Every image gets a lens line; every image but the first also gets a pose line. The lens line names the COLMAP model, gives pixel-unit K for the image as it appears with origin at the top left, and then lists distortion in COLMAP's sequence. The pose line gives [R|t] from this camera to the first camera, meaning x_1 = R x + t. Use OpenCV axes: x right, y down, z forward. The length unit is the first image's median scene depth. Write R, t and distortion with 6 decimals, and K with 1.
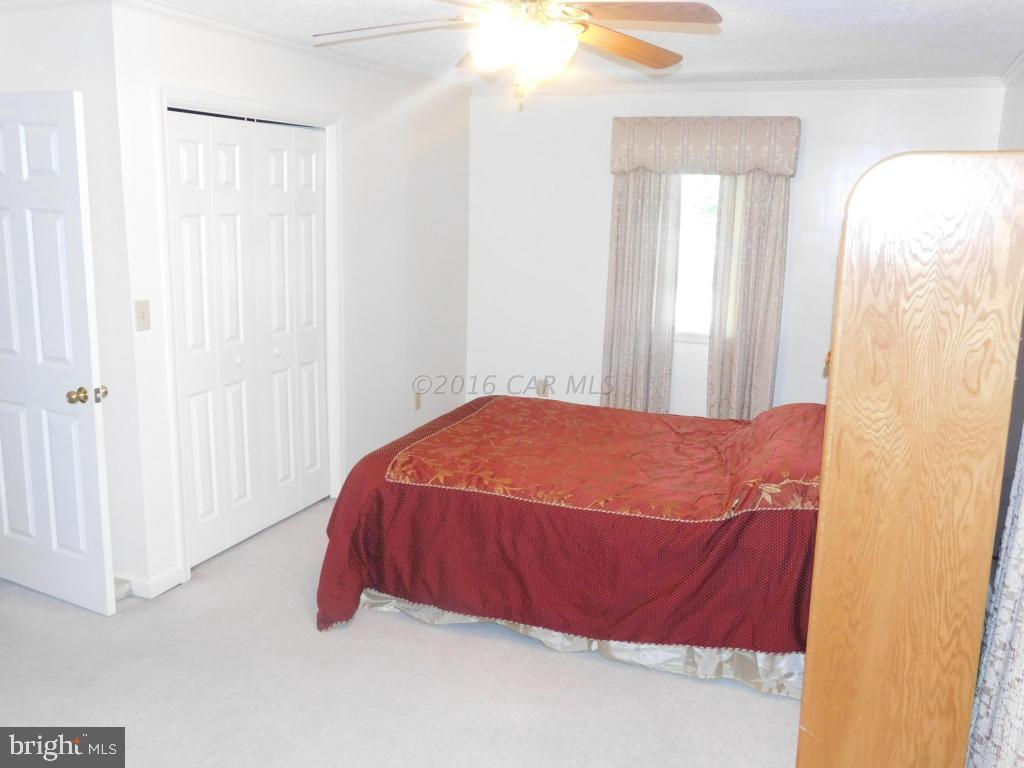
lens RADIAL K [[891.4, 0, 507.2], [0, 891.4, 387.4], [0, 0, 1]] dist [-0.021155, 0.029581]
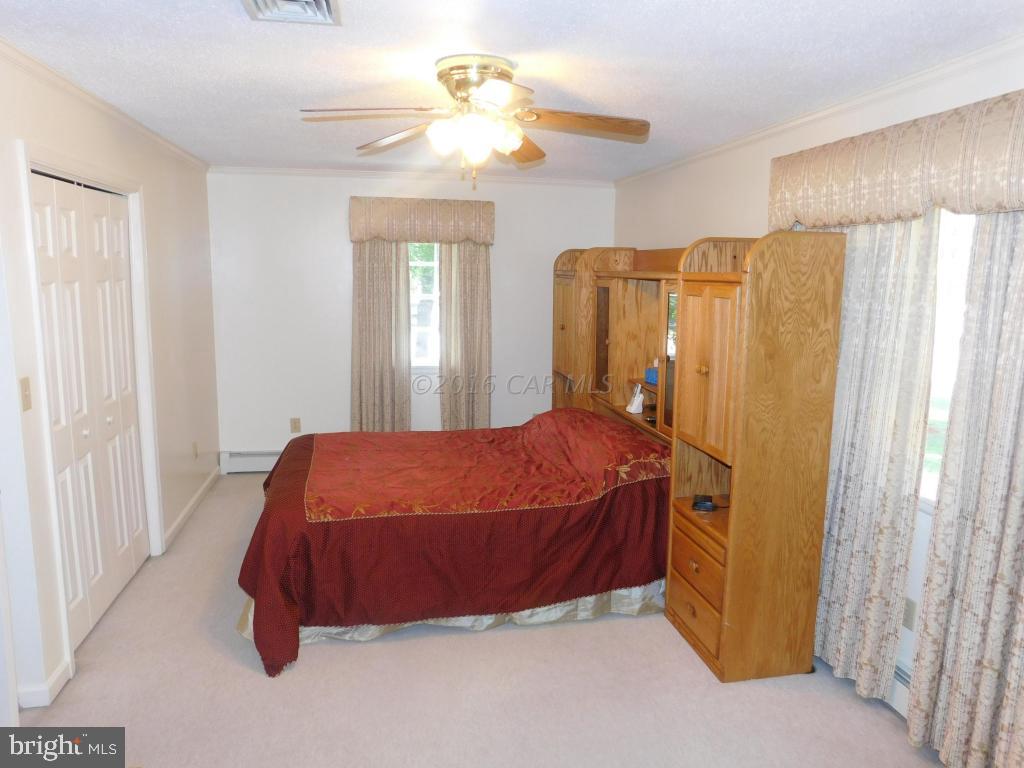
lens RADIAL K [[699.5, 0, 511.4], [0, 699.5, 384.9], [0, 0, 1]] dist [-0.078006, 0.067213]
pose [[0.834013, -0.098817, 0.542824, -0.387210], [0.117504, 0.993072, 0.000244, -0.033535], [-0.539088, 0.063580, 0.839846, 0.158653]]
